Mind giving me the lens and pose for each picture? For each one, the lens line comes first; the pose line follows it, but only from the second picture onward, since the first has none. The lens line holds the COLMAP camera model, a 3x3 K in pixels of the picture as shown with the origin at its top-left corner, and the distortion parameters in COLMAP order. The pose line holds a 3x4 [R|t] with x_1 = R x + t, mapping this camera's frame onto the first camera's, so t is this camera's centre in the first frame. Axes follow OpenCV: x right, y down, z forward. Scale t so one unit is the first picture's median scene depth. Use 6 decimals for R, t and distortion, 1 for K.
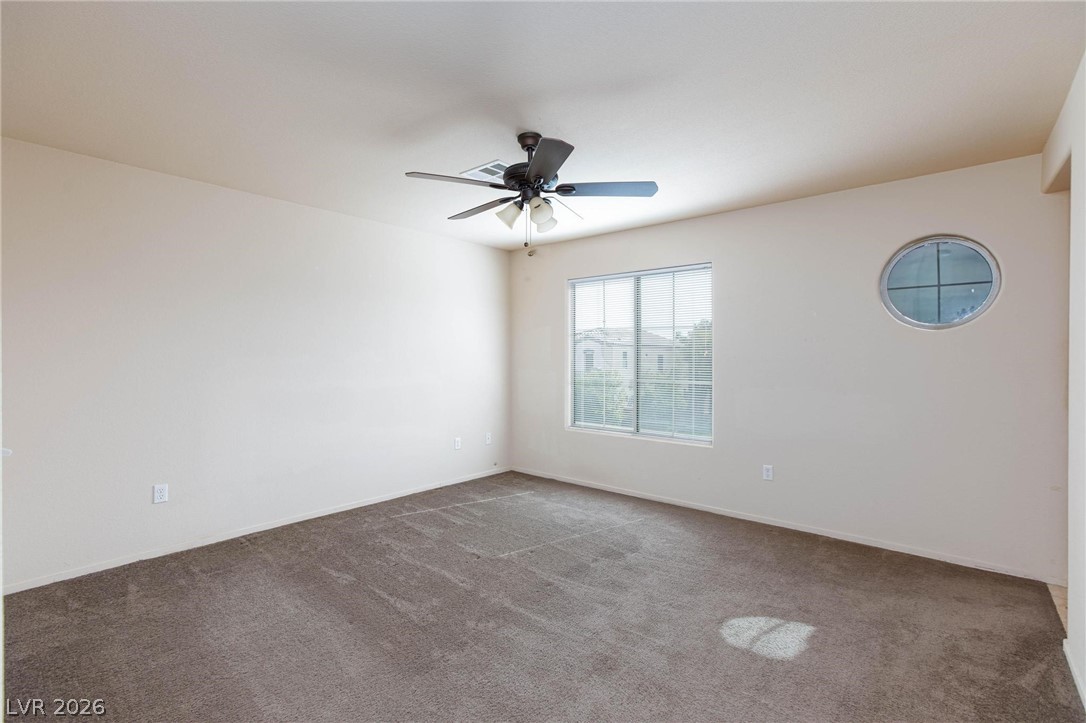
lens RADIAL K [[496.3, 0, 540.1], [0, 496.3, 358.4], [0, 0, 1]] dist [-0.016165, 0.007368]
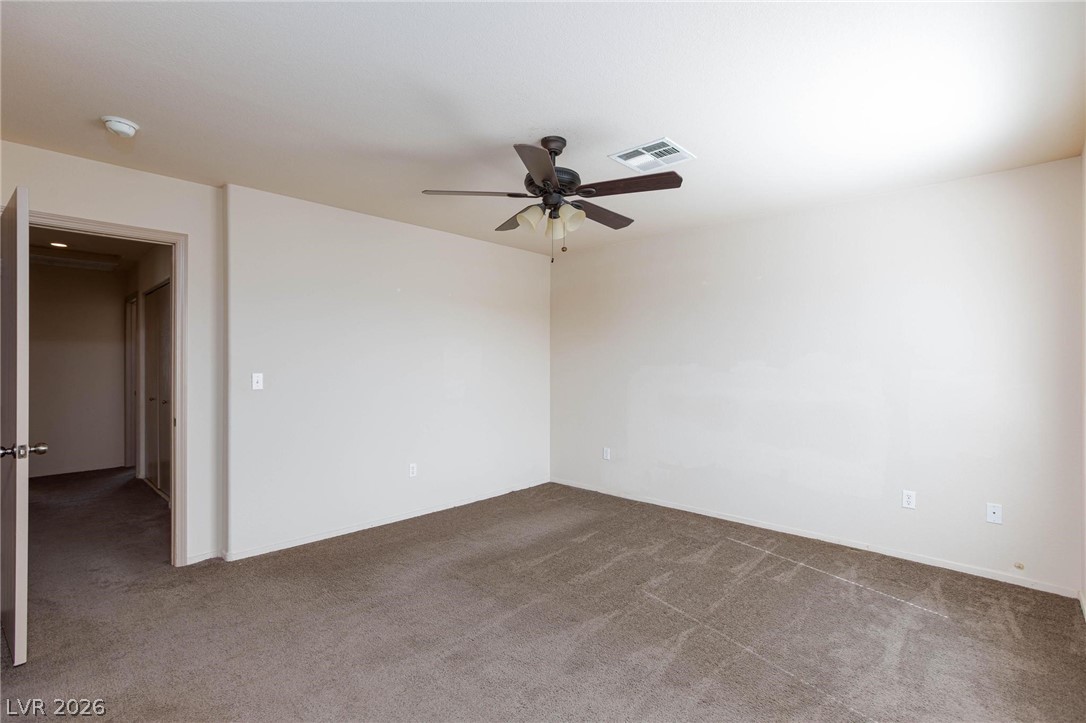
lens RADIAL K [[496.3, 0, 541.9], [0, 496.3, 362.0], [0, 0, 1]] dist [-0.016165, 0.007368]
pose [[-0.046559, -0.002473, -0.998912, 0.672768], [0.000092, 0.999997, -0.002480, -0.014831], [0.998916, -0.000207, -0.046559, 0.702501]]
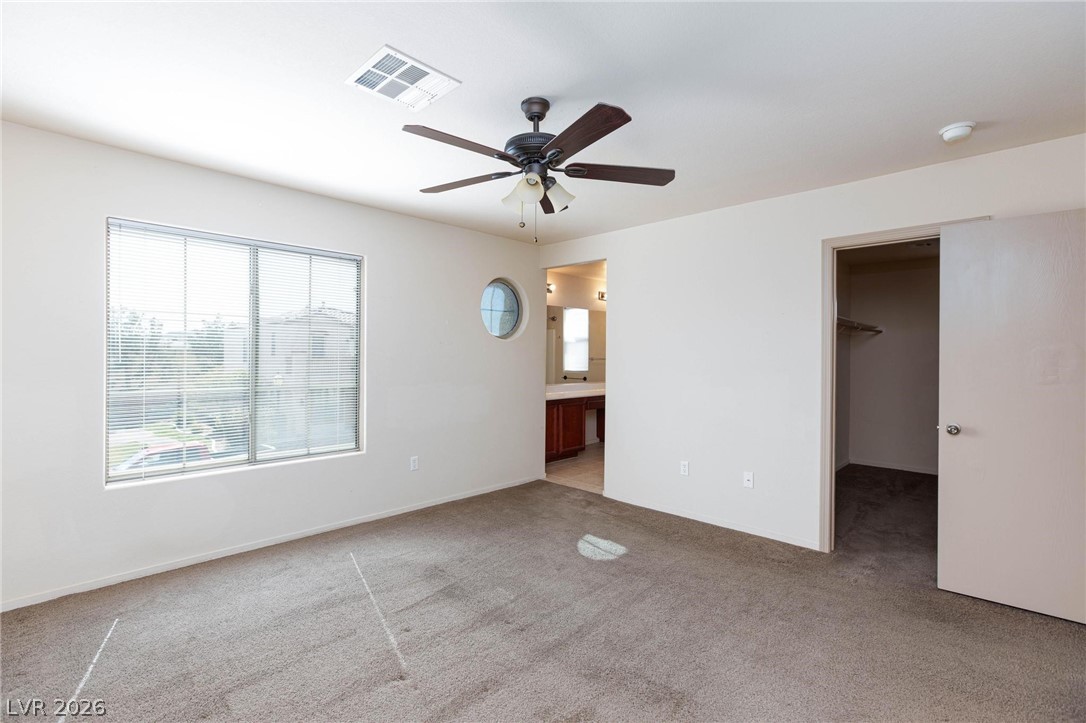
lens RADIAL K [[496.3, 0, 543.6], [0, 496.3, 359.1], [0, 0, 1]] dist [-0.016165, 0.007368]
pose [[0.057074, -0.004663, 0.998359, -0.609234], [-0.002688, 0.999985, 0.004825, -0.004773], [-0.998366, -0.002959, 0.057060, 0.646496]]
